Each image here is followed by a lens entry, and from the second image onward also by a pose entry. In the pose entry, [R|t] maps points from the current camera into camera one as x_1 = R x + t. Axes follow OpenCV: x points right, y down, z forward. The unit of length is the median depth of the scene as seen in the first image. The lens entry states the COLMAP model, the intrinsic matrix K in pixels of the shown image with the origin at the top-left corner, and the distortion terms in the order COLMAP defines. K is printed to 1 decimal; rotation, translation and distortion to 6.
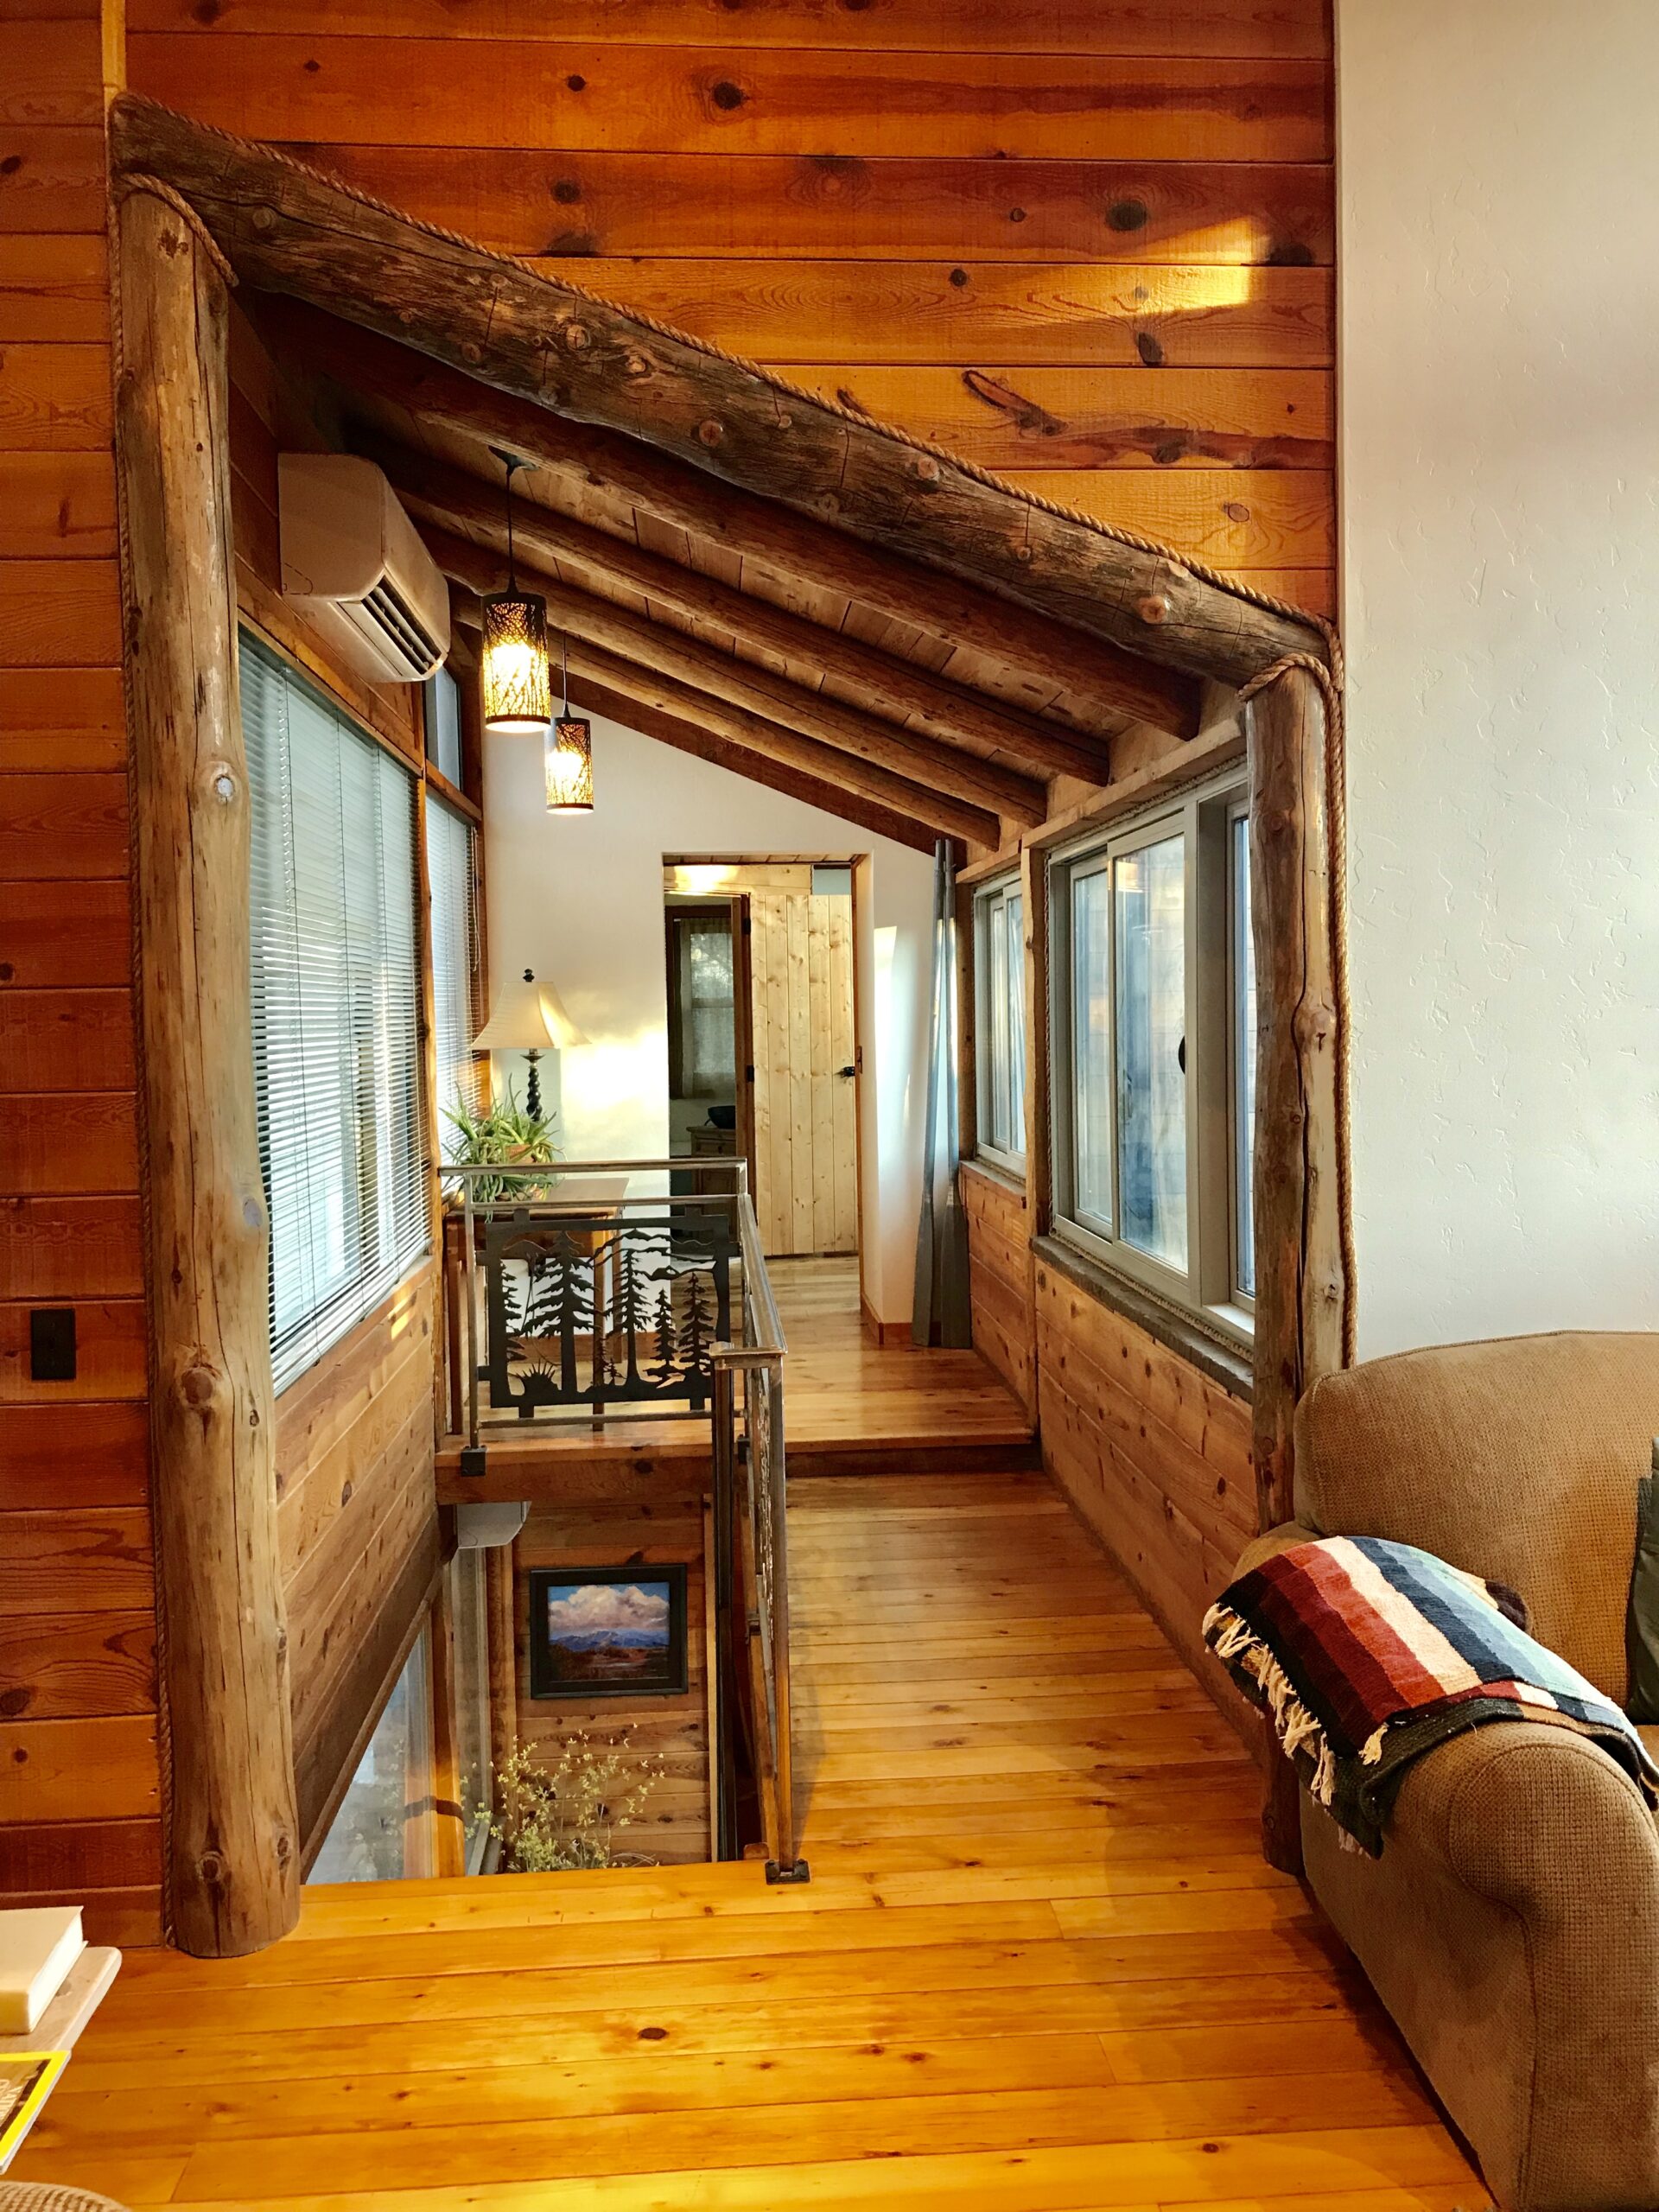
lens RADIAL K [[1797.0, 0, 846.0], [0, 1797.0, 1086.0], [0, 0, 1]] dist [0.012302, -0.000804]
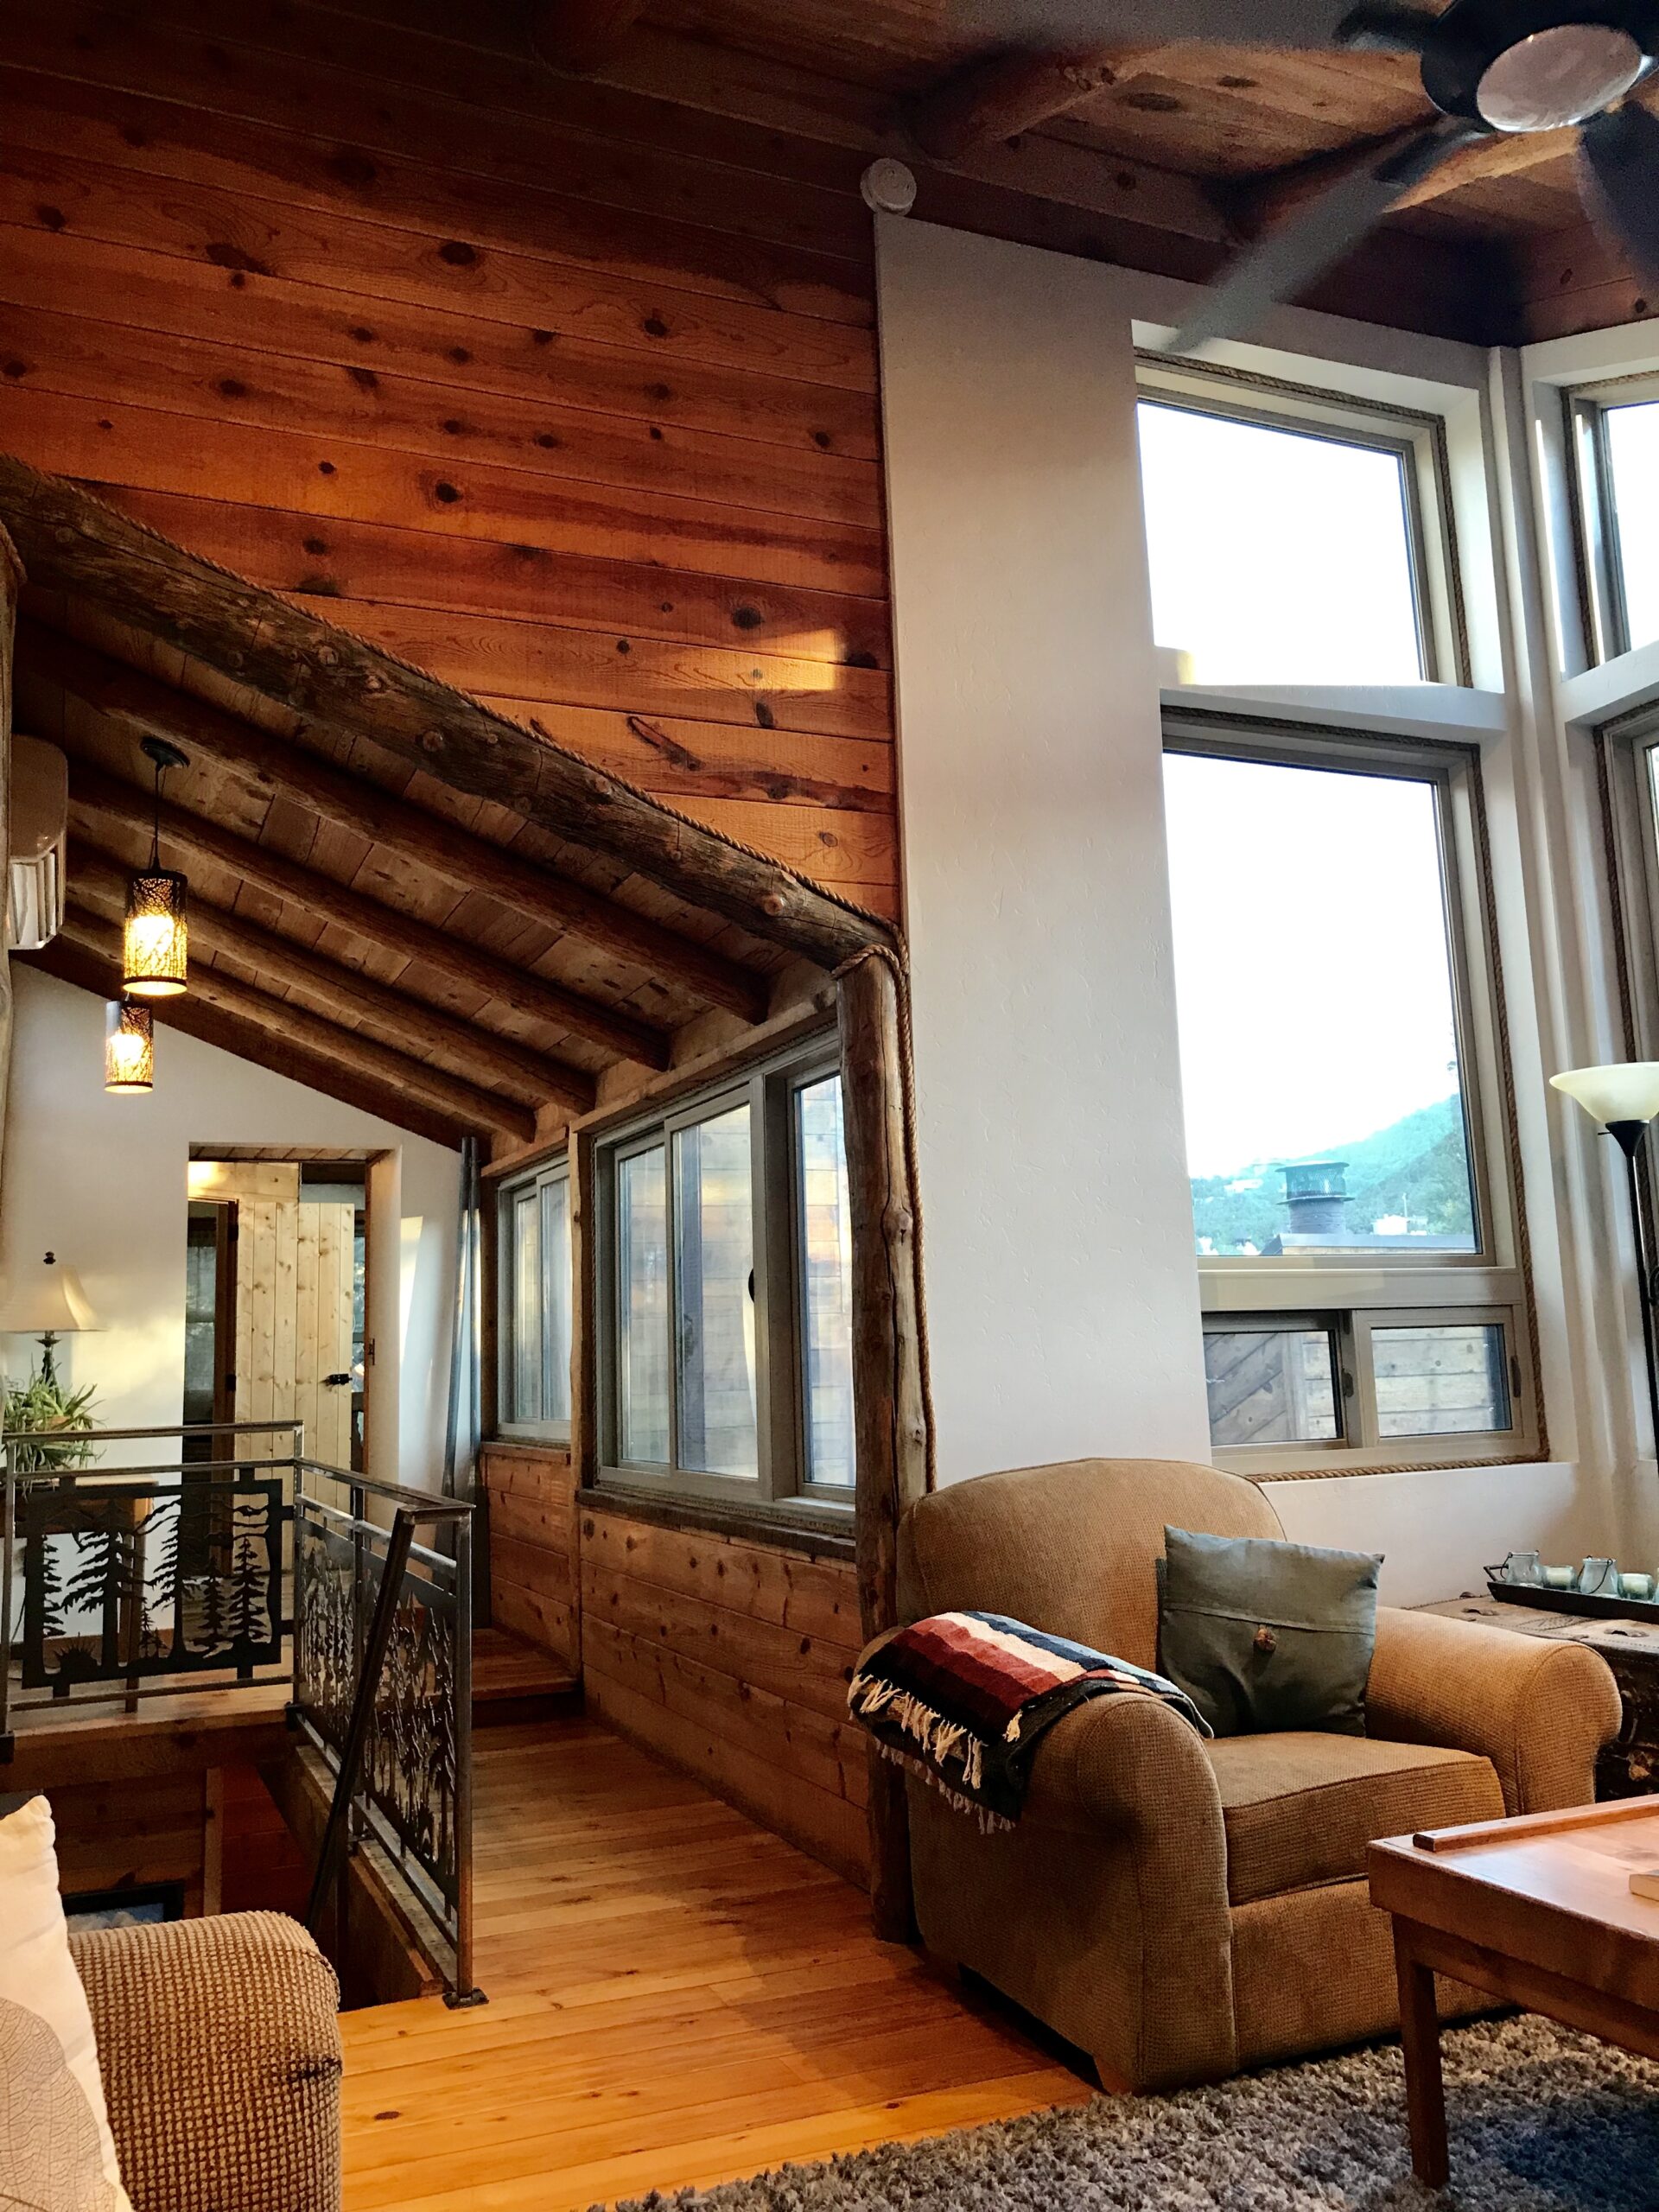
lens RADIAL K [[1784.1, 0, 829.5], [0, 1784.1, 1106.0], [0, 0, 1]] dist [0.133506, -0.305449]
pose [[0.949789, 0.030907, 0.311362, -0.186904], [0.027554, 0.982982, -0.181626, 0.113840], [-0.311676, 0.181086, 0.932773, -0.192861]]
